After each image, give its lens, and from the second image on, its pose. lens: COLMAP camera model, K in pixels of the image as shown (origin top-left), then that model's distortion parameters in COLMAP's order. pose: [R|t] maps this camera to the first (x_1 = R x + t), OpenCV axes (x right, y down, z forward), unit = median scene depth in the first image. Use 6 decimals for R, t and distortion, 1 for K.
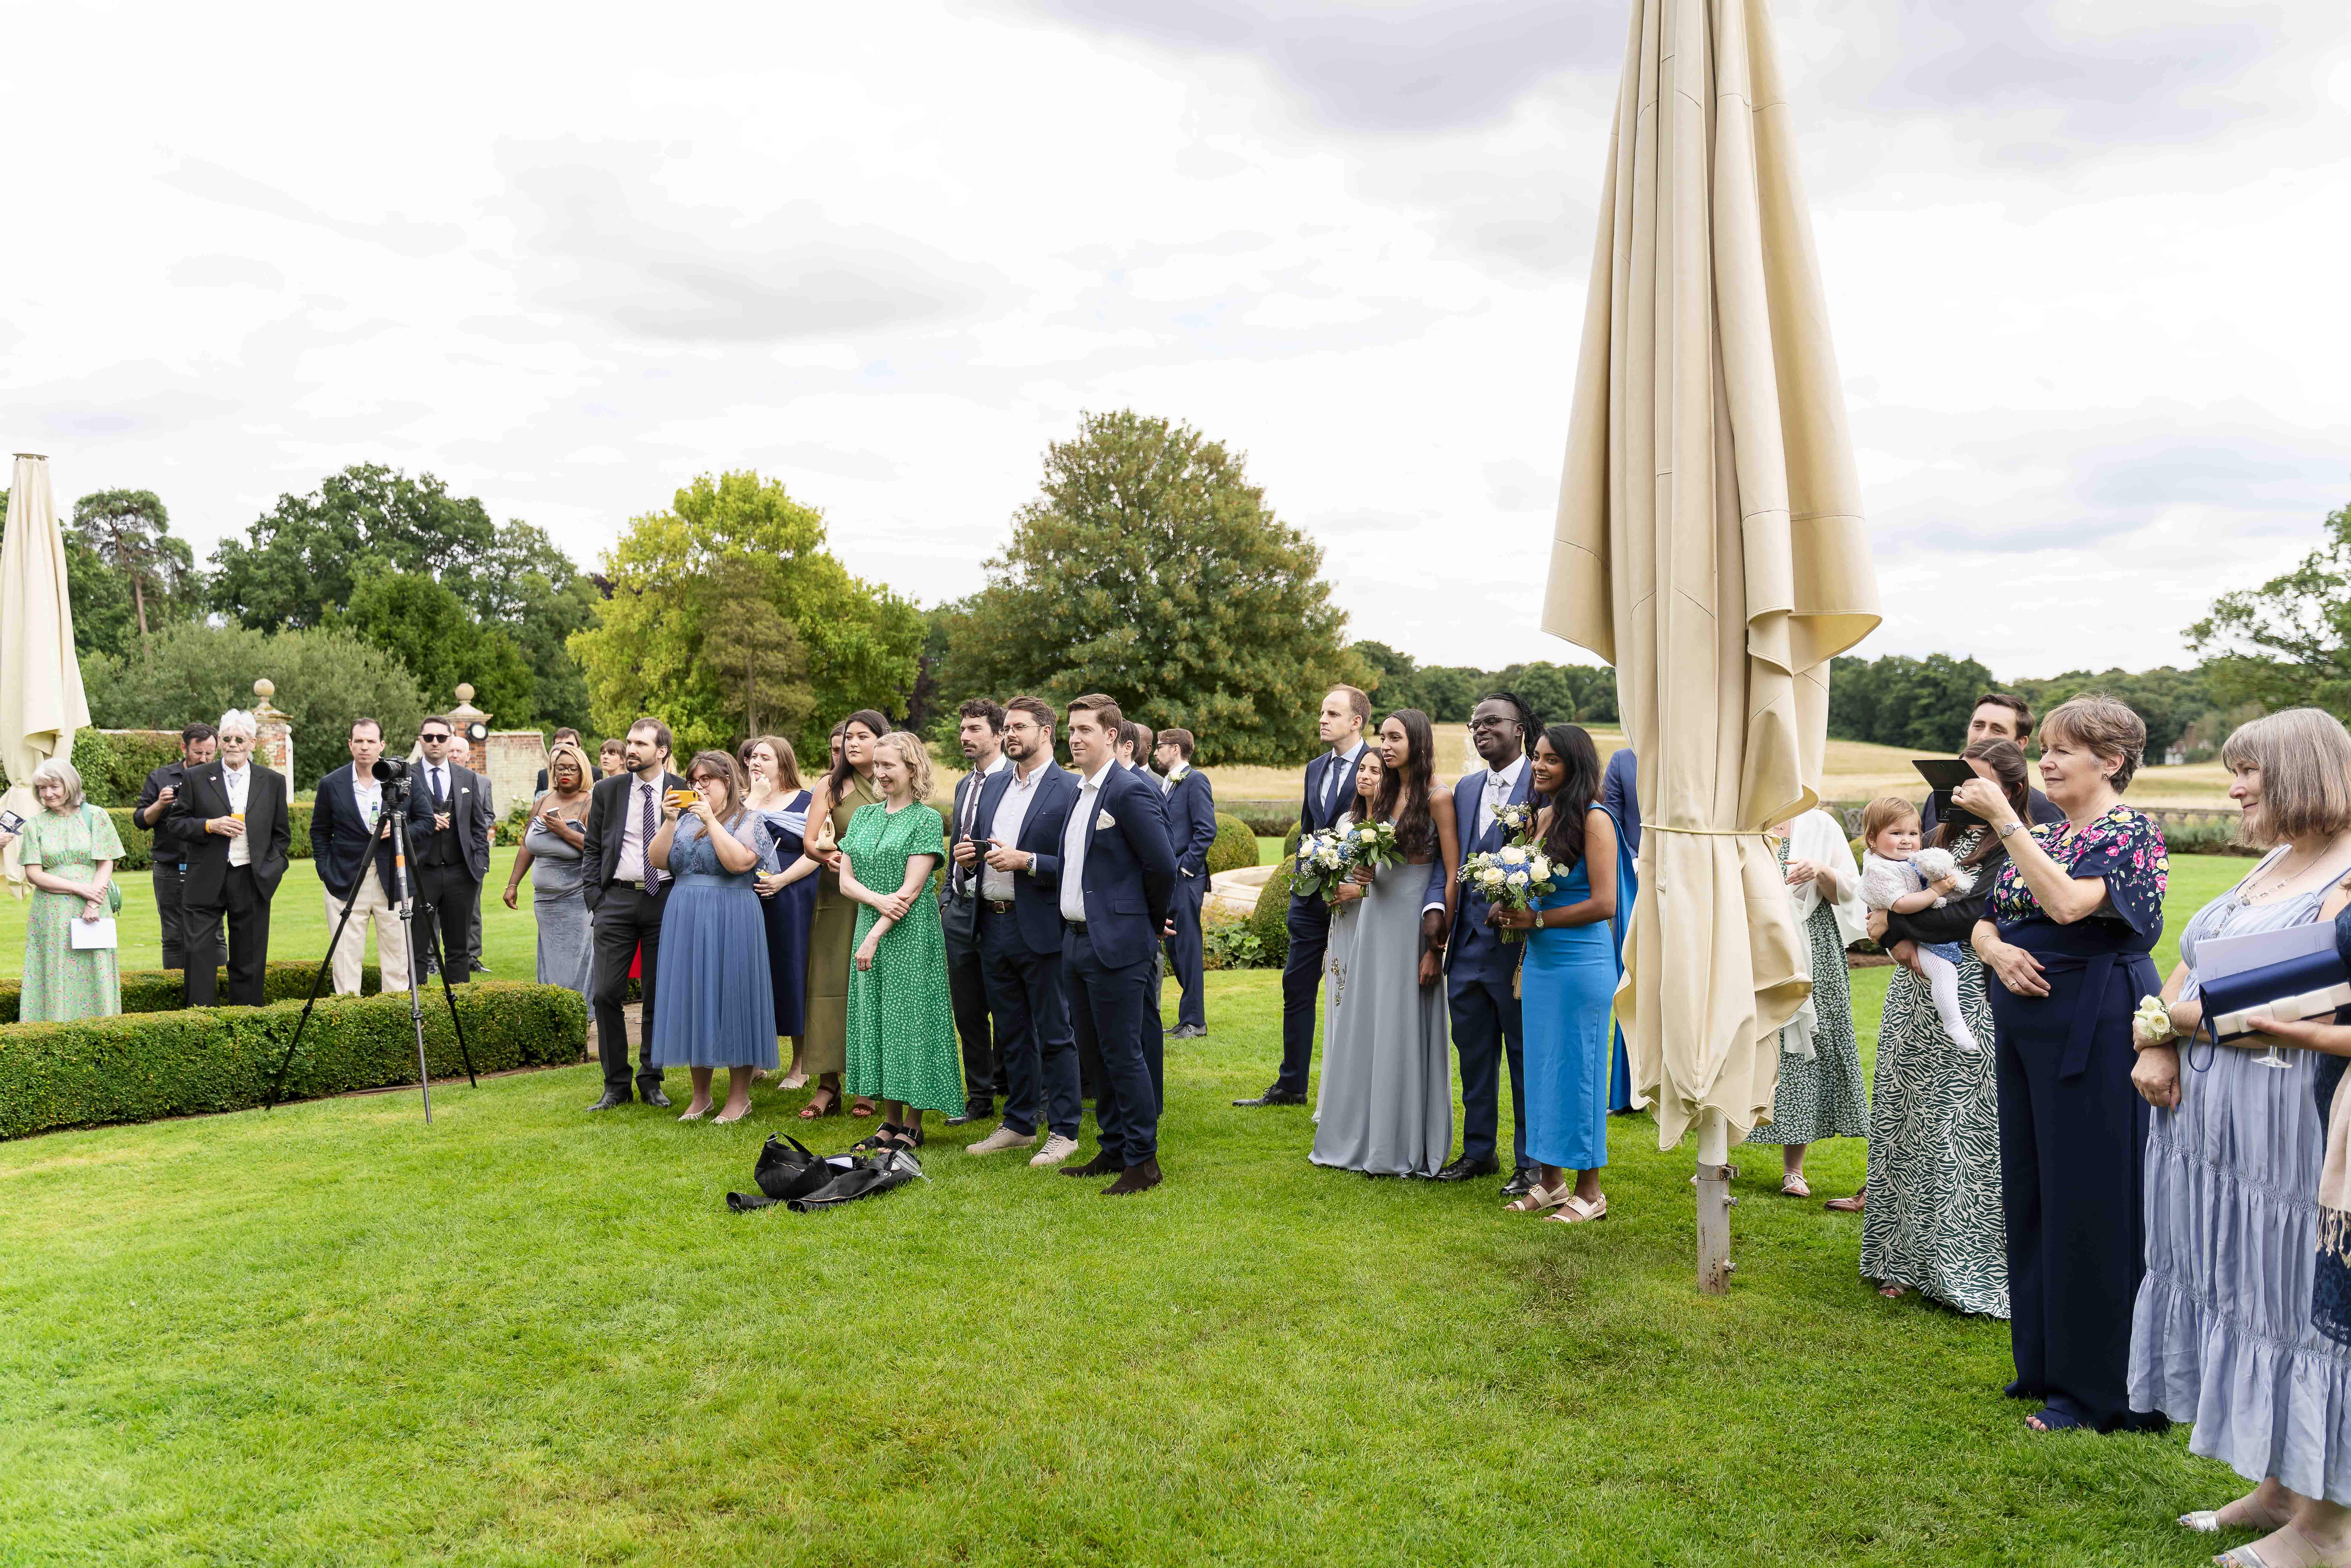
lens RADIAL K [[2088.8, 0, 1175.4], [0, 2088.8, 782.0], [0, 0, 1]] dist [0.061843, 0.002006]
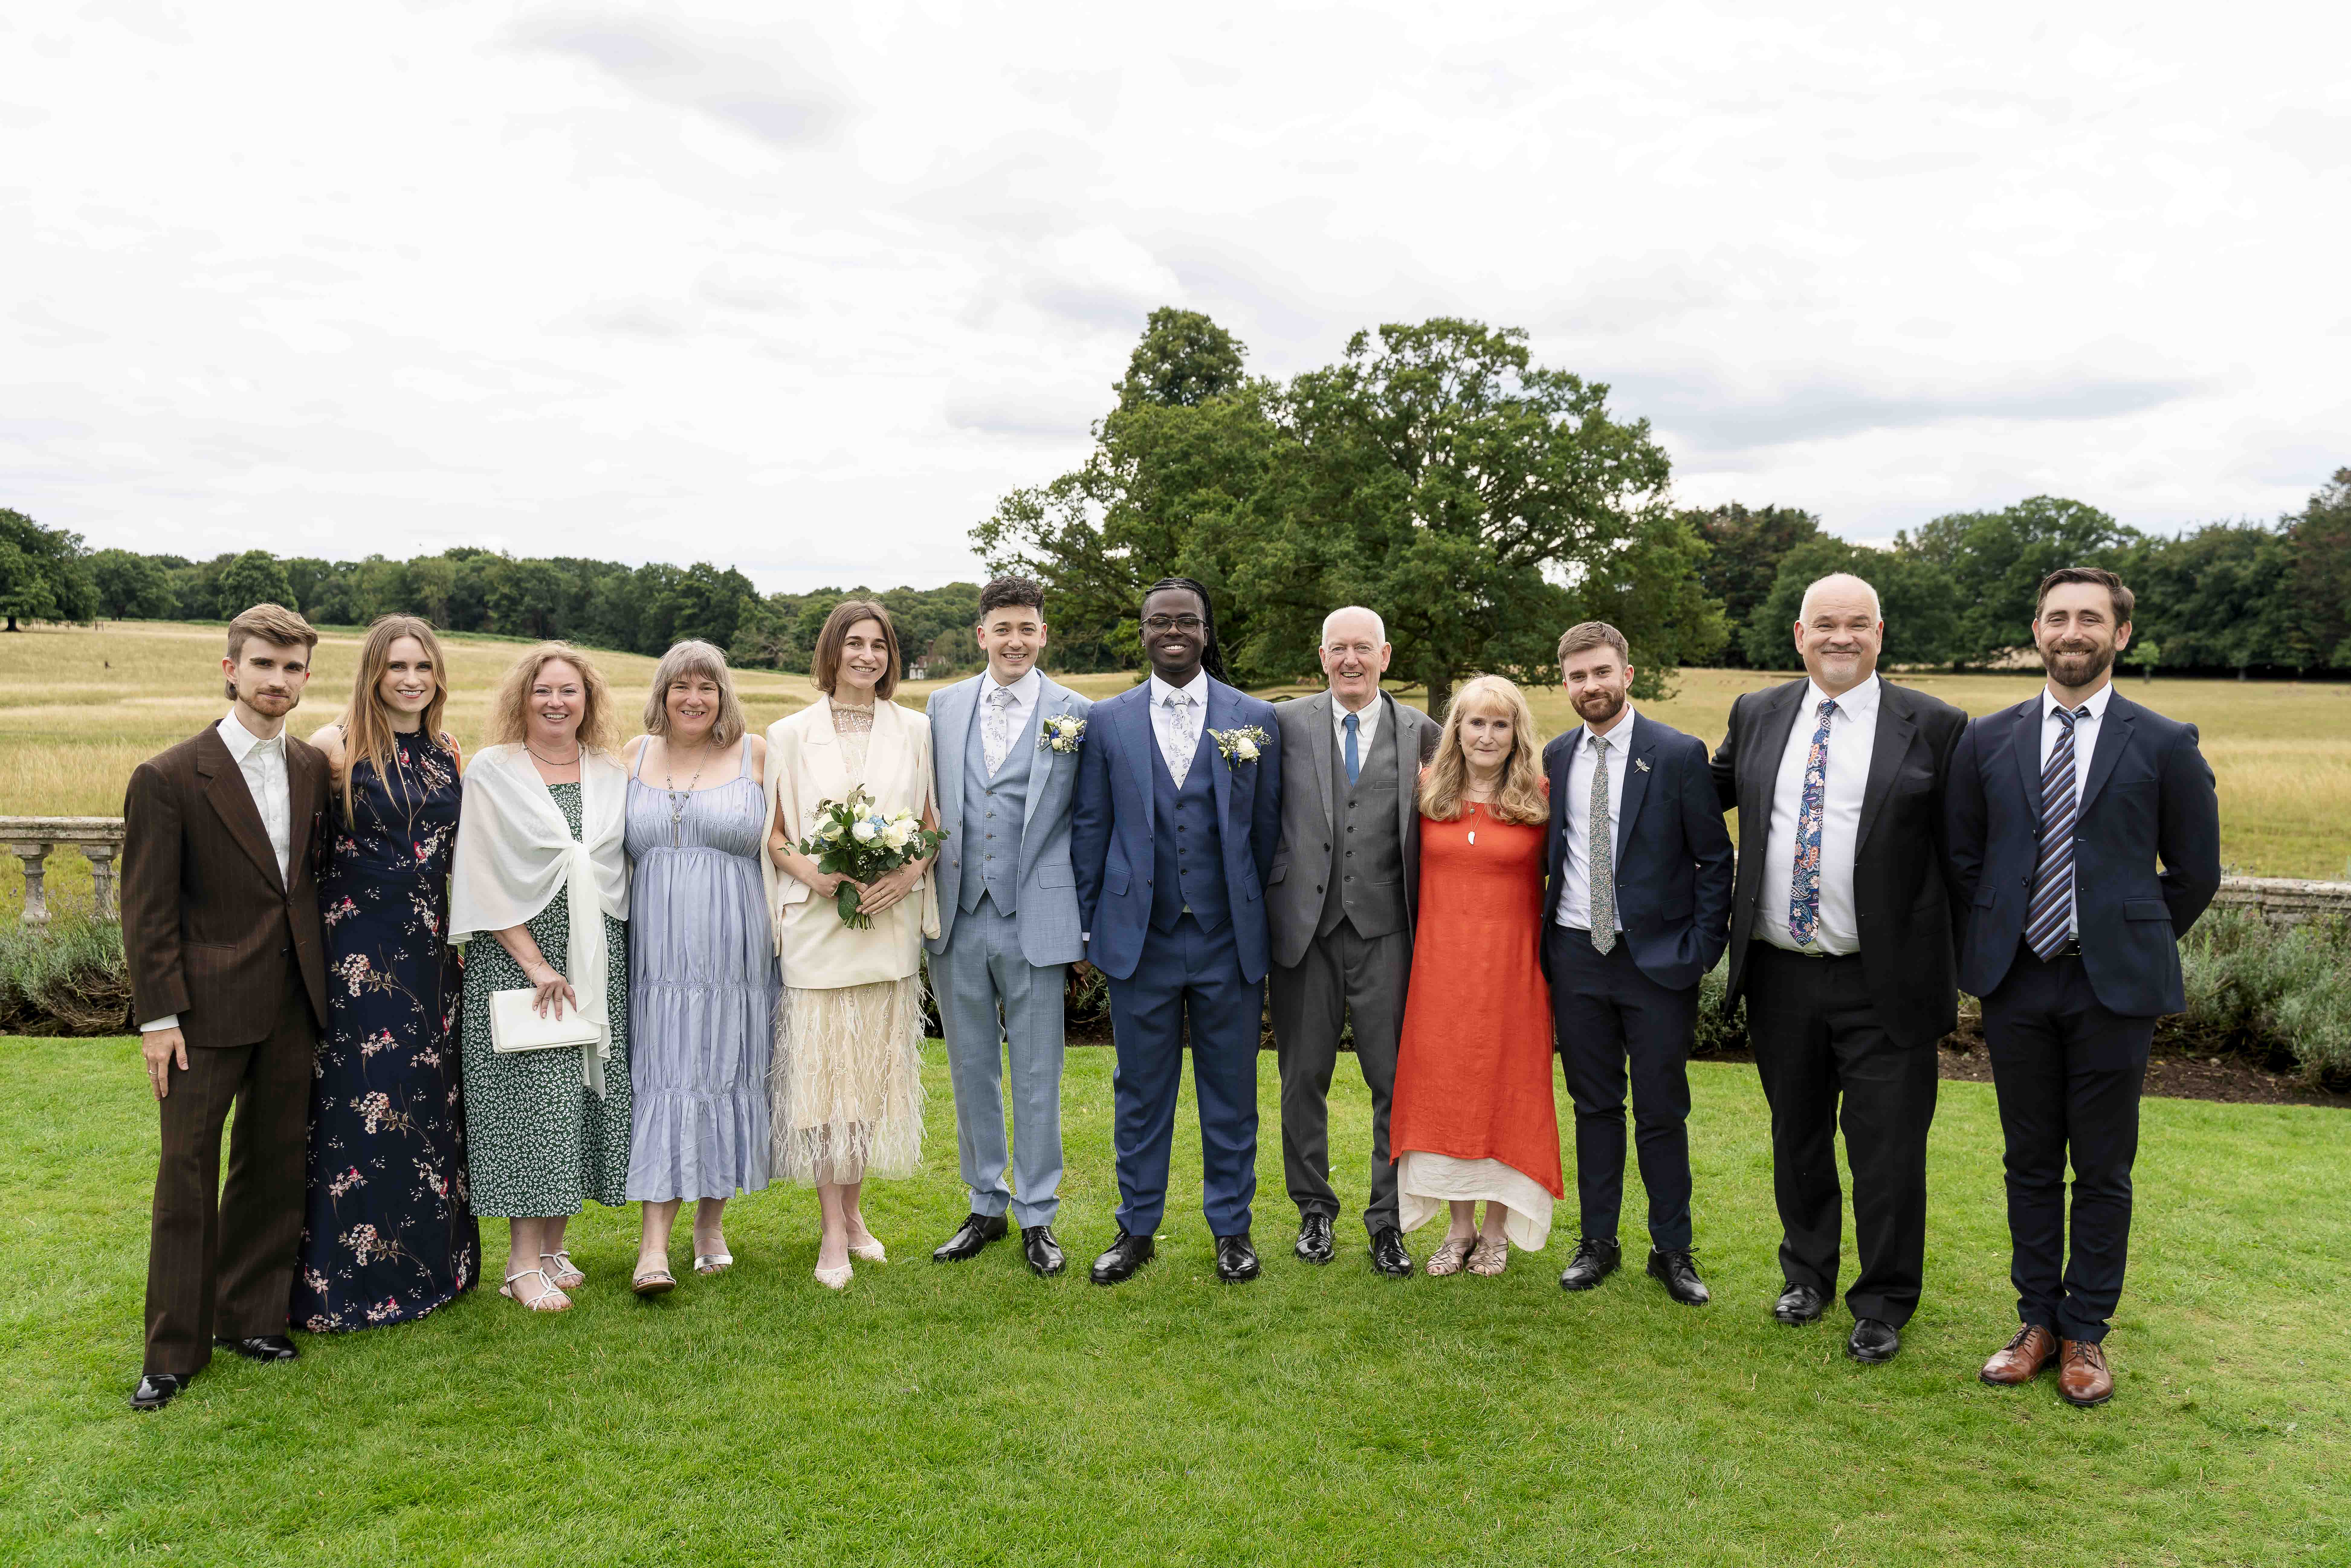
lens RADIAL K [[1925.8, 0, 1176.6], [0, 1925.8, 776.8], [0, 0, 1]] dist [0.005582, -0.006645]
pose [[0.829065, -0.017285, 0.558885, 0.044294], [-0.007381, 0.999097, 0.041849, -0.000930], [-0.559104, -0.038821, 0.828188, 0.134571]]
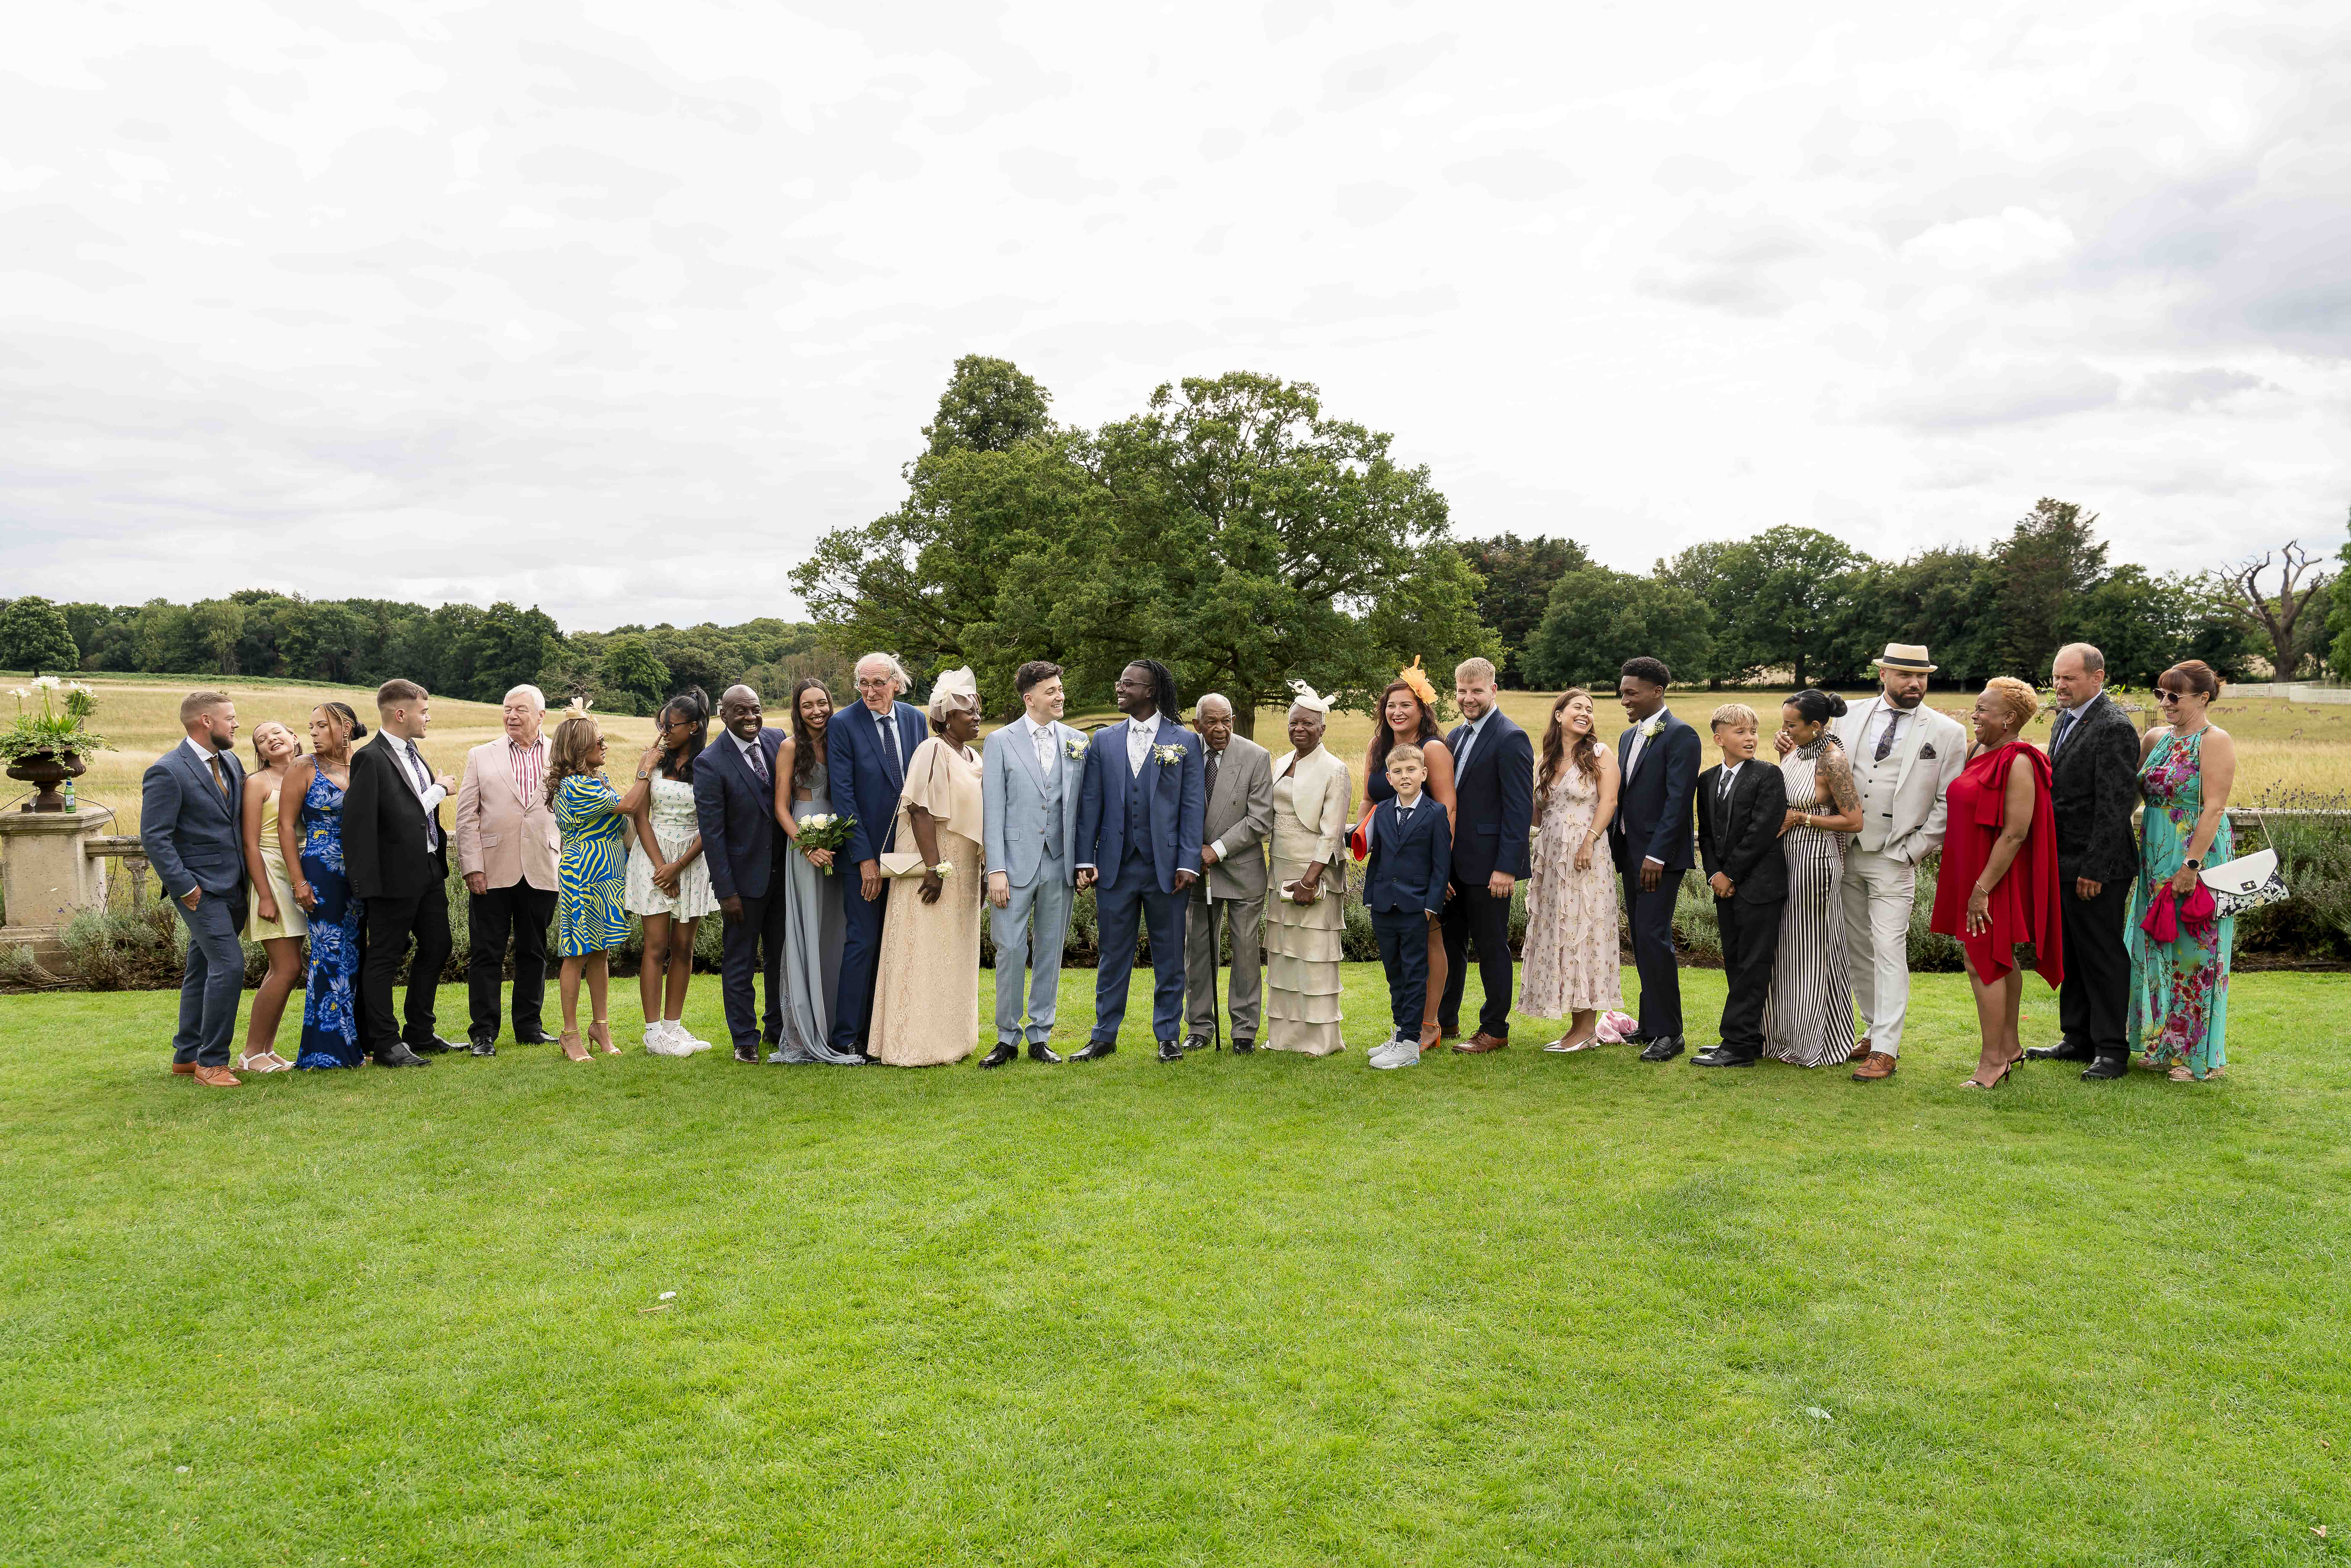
lens RADIAL K [[1907.2, 0, 1180.2], [0, 1907.2, 785.5], [0, 0, 1]] dist [0.003800, -0.002349]
pose [[0.764239, -0.030994, 0.644188, 0.030449], [0.013270, 0.999389, 0.032341, -0.000981], [-0.644796, -0.016168, 0.764183, 0.121656]]
